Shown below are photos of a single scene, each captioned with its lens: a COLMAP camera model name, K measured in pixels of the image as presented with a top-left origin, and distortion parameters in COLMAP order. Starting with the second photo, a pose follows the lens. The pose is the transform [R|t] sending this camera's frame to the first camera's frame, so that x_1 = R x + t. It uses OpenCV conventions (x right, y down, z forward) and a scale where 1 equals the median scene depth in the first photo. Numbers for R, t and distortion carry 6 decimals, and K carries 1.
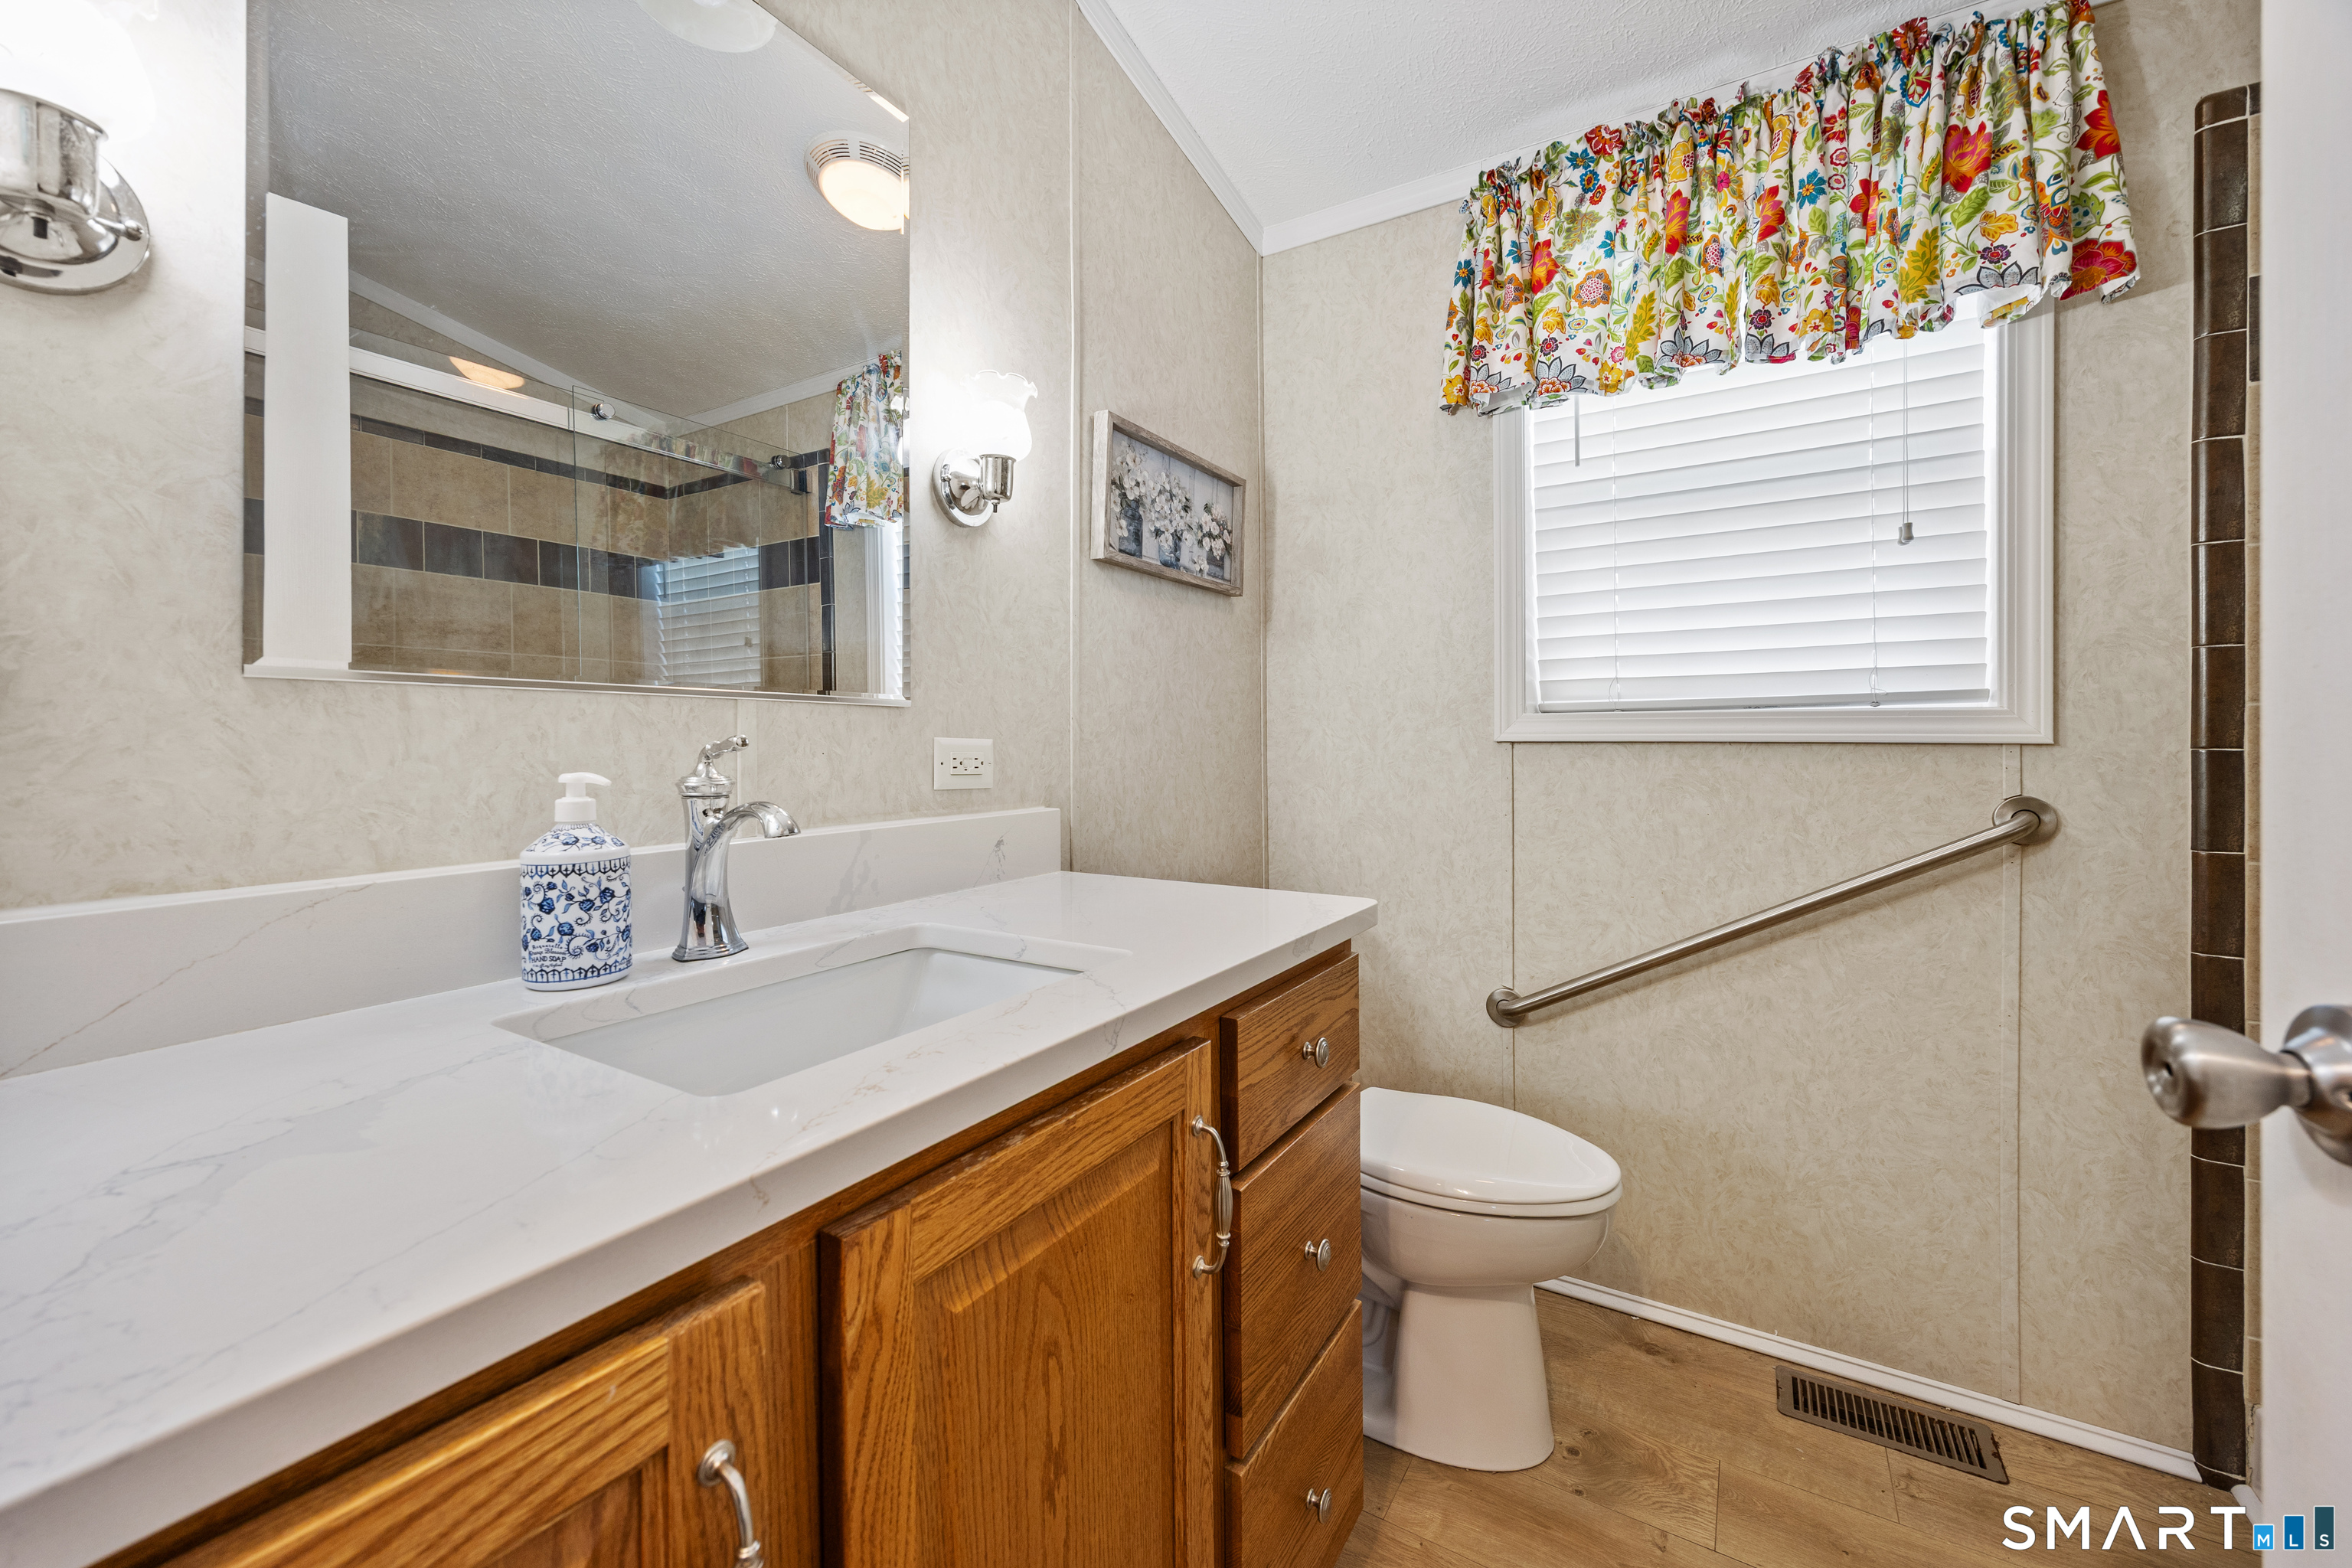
lens RADIAL K [[909.6, 0, 1186.9], [0, 909.6, 733.1], [0, 0, 1]] dist [-0.003712, 0.000889]
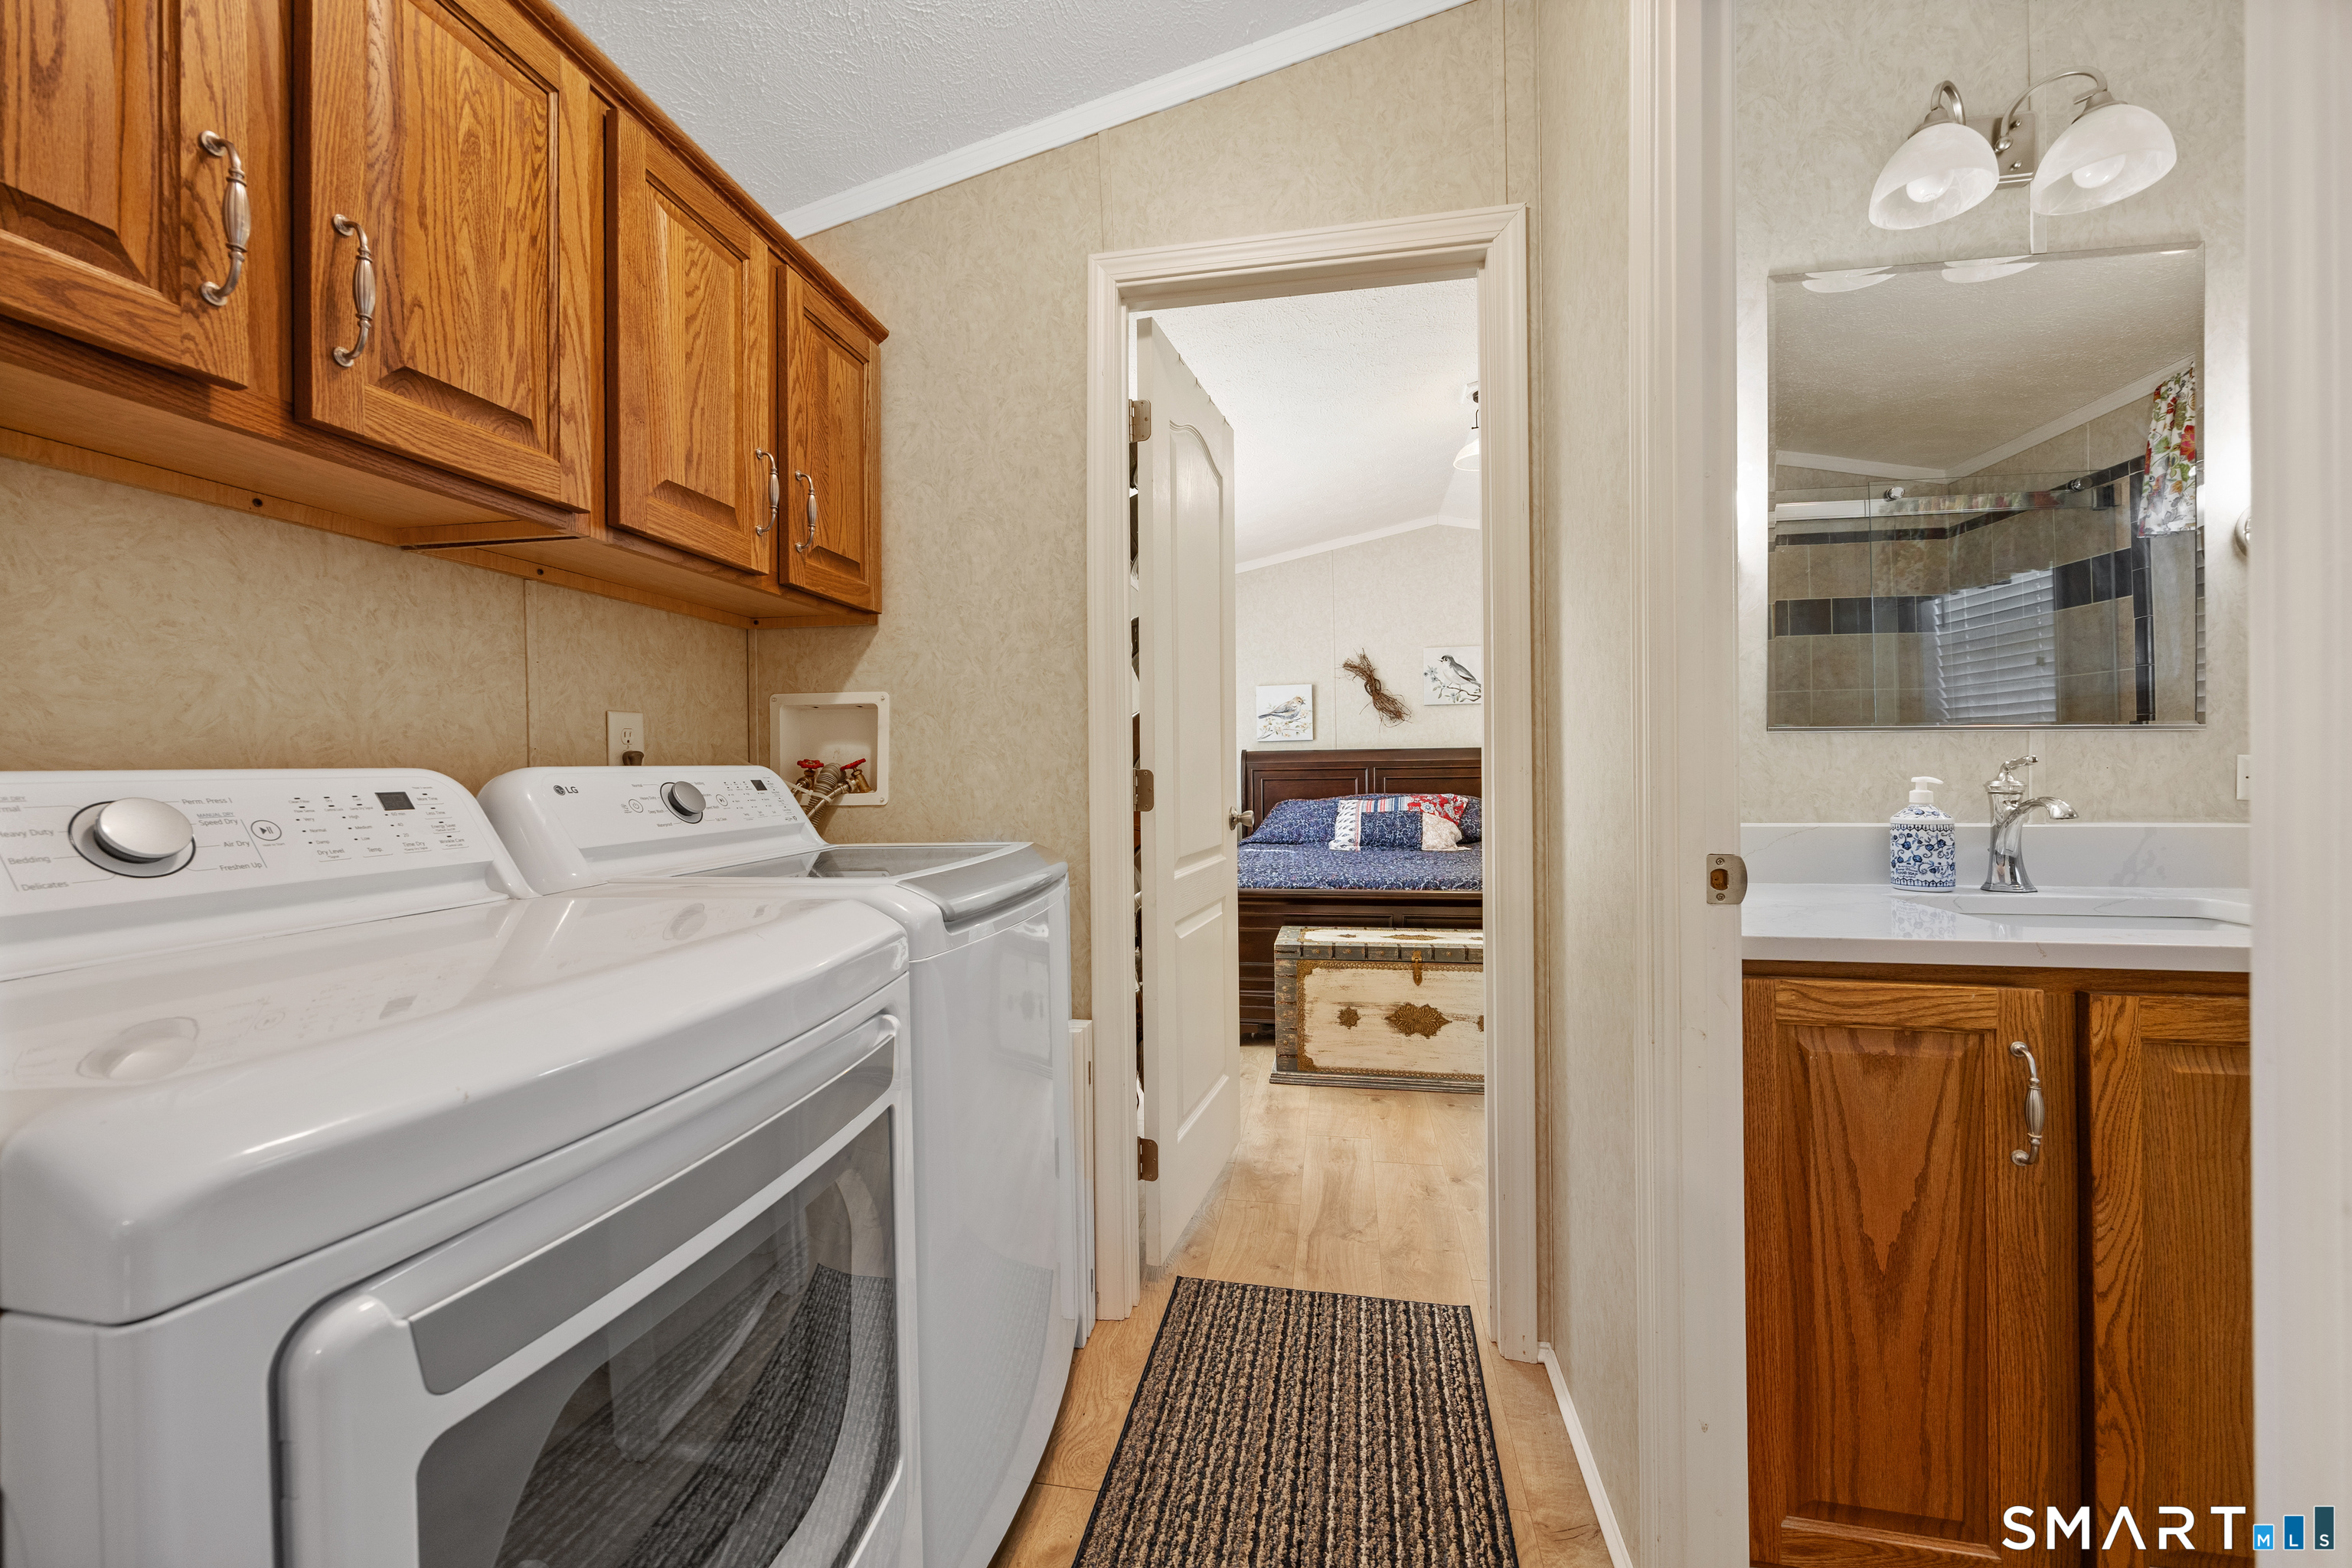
lens RADIAL K [[909.6, 0, 1170.1], [0, 909.6, 775.8], [0, 0, 1]] dist [-0.003712, 0.000889]
pose [[0.347822, 0.009810, -0.937509, 0.290919], [0.013773, 0.999784, 0.015572, -0.004341], [0.937460, -0.018328, 0.347611, -0.593505]]
